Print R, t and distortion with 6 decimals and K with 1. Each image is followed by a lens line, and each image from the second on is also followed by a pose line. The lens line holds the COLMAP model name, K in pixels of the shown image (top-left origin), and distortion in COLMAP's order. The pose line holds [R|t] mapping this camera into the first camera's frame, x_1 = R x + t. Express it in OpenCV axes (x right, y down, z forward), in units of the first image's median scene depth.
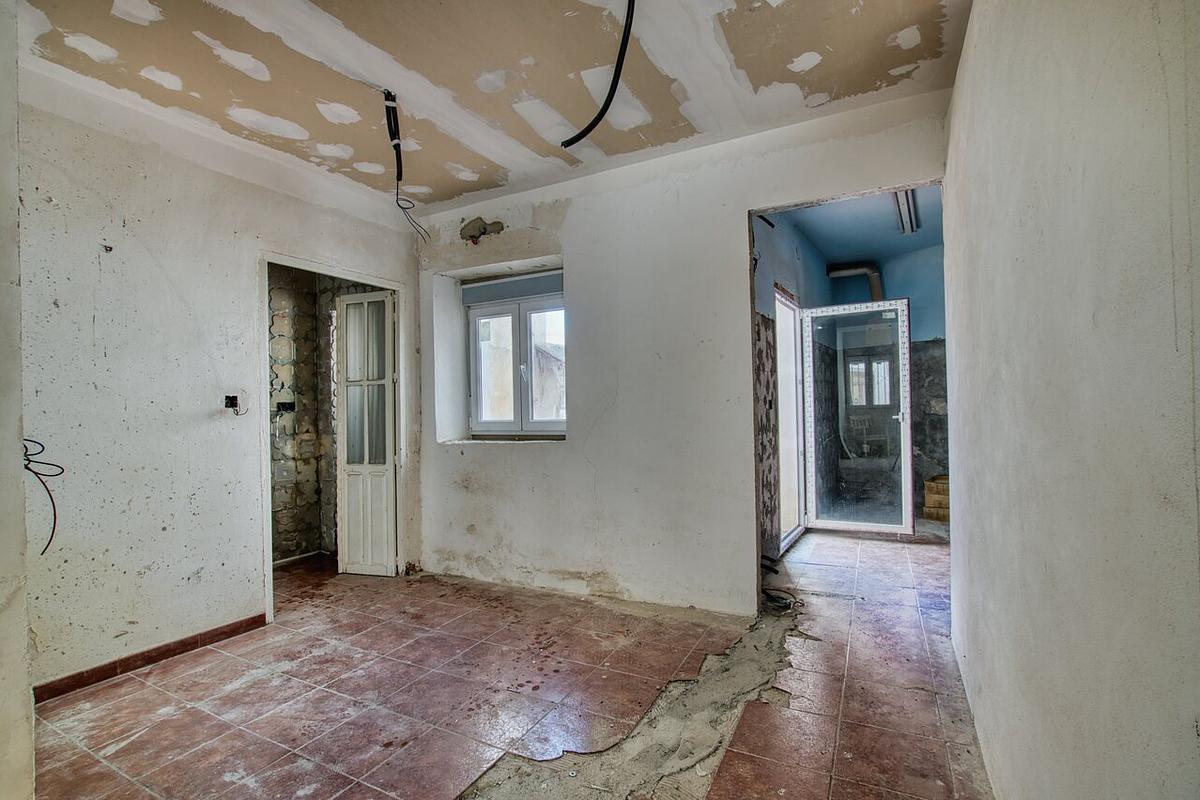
lens RADIAL K [[539.0, 0, 594.5], [0, 539.0, 404.9], [0, 0, 1]] dist [-0.023870, 0.001828]
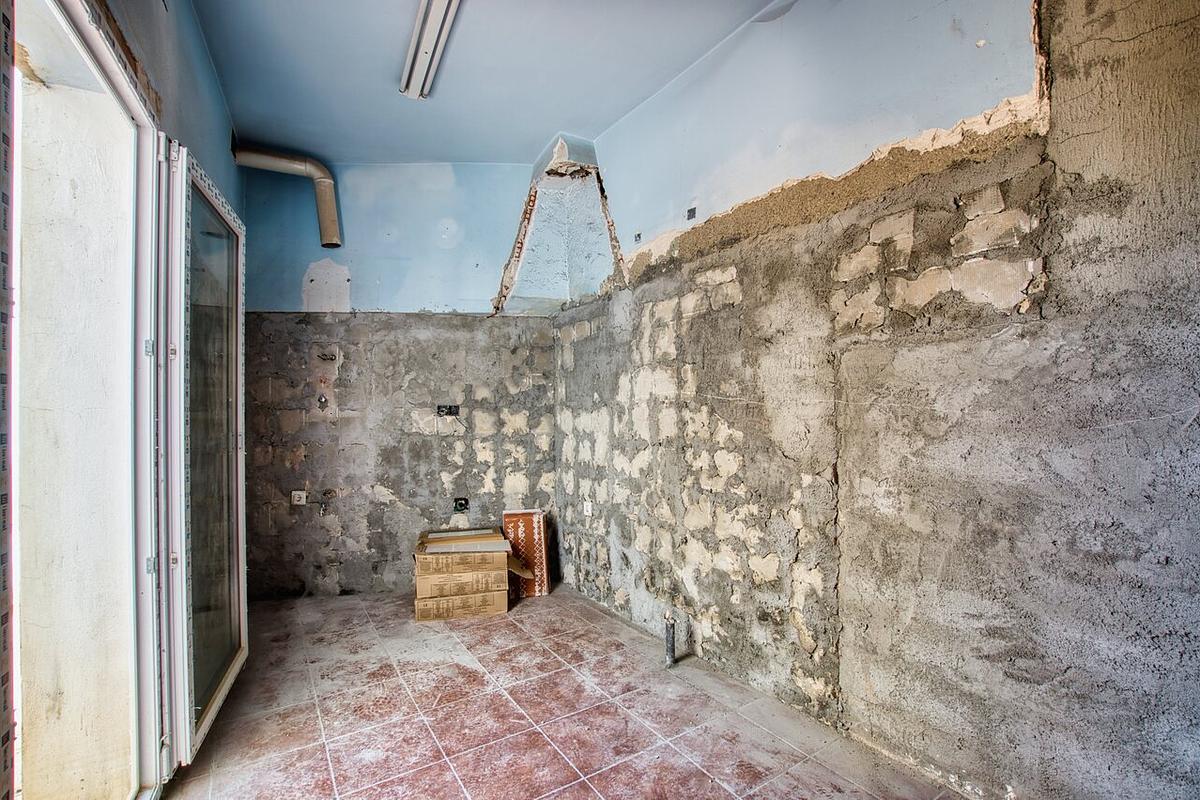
lens RADIAL K [[539.0, 0, 596.8], [0, 539.0, 404.5], [0, 0, 1]] dist [-0.023870, 0.001828]
pose [[0.489699, 0.021600, 0.871624, 0.328736], [-0.011580, 0.999766, -0.018270, -0.012337], [-0.871815, -0.001146, 0.489835, 0.860187]]
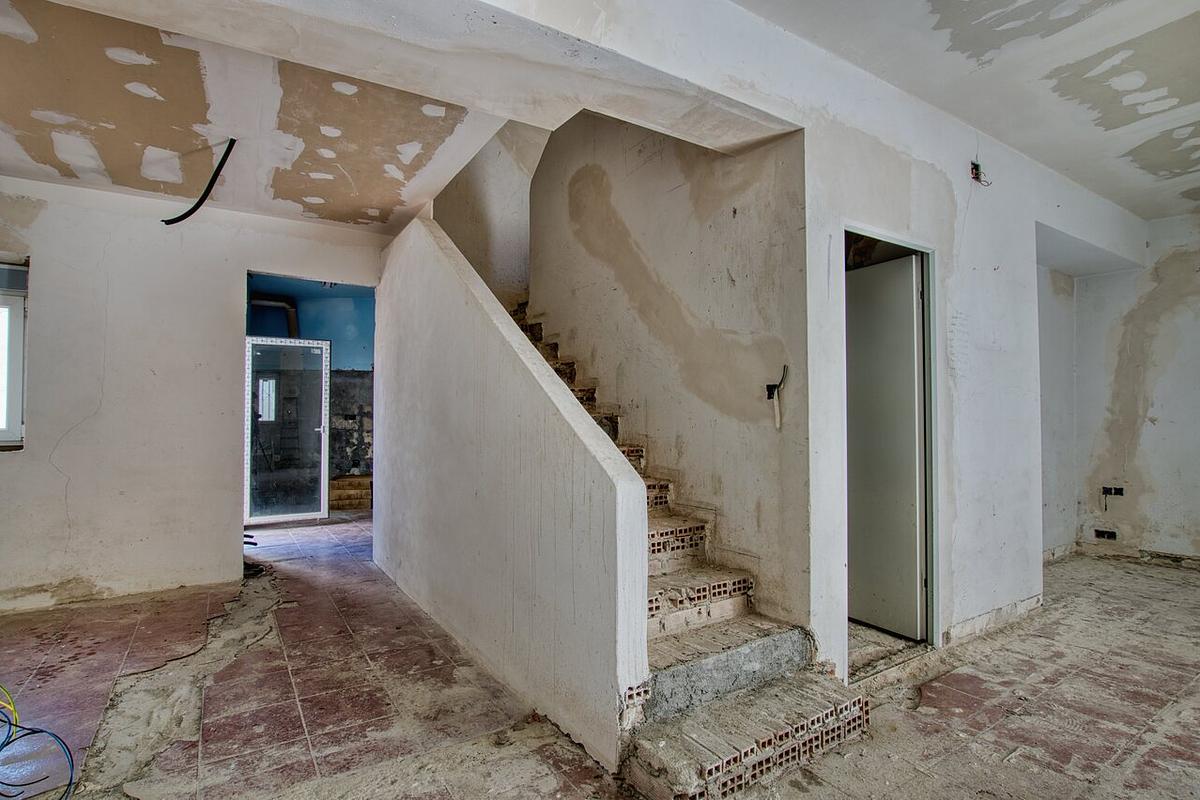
lens RADIAL K [[598.0, 0, 601.3], [0, 598.0, 402.6], [0, 0, 1]] dist [-0.028712, 0.006227]
pose [[0.490842, 0.045263, 0.870072, -0.480950], [-0.016456, 0.998953, -0.042684, 0.009912], [-0.871093, 0.006633, 0.491073, -0.418885]]
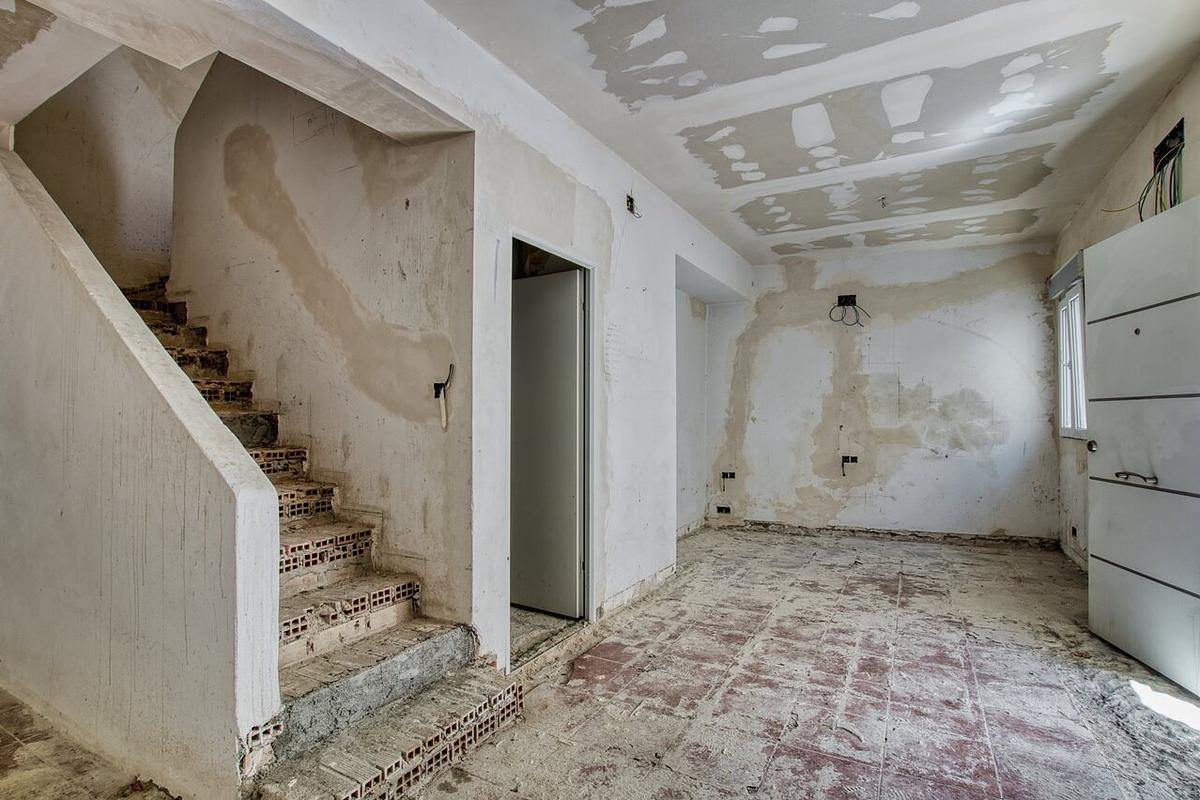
lens RADIAL K [[598.0, 0, 591.8], [0, 598.0, 403.0], [0, 0, 1]] dist [-0.028712, 0.006227]
pose [[0.023083, 0.046385, 0.998657, -0.452848], [-0.009939, 0.998884, -0.046166, 0.008012], [-0.999684, -0.008860, 0.023518, -0.454301]]
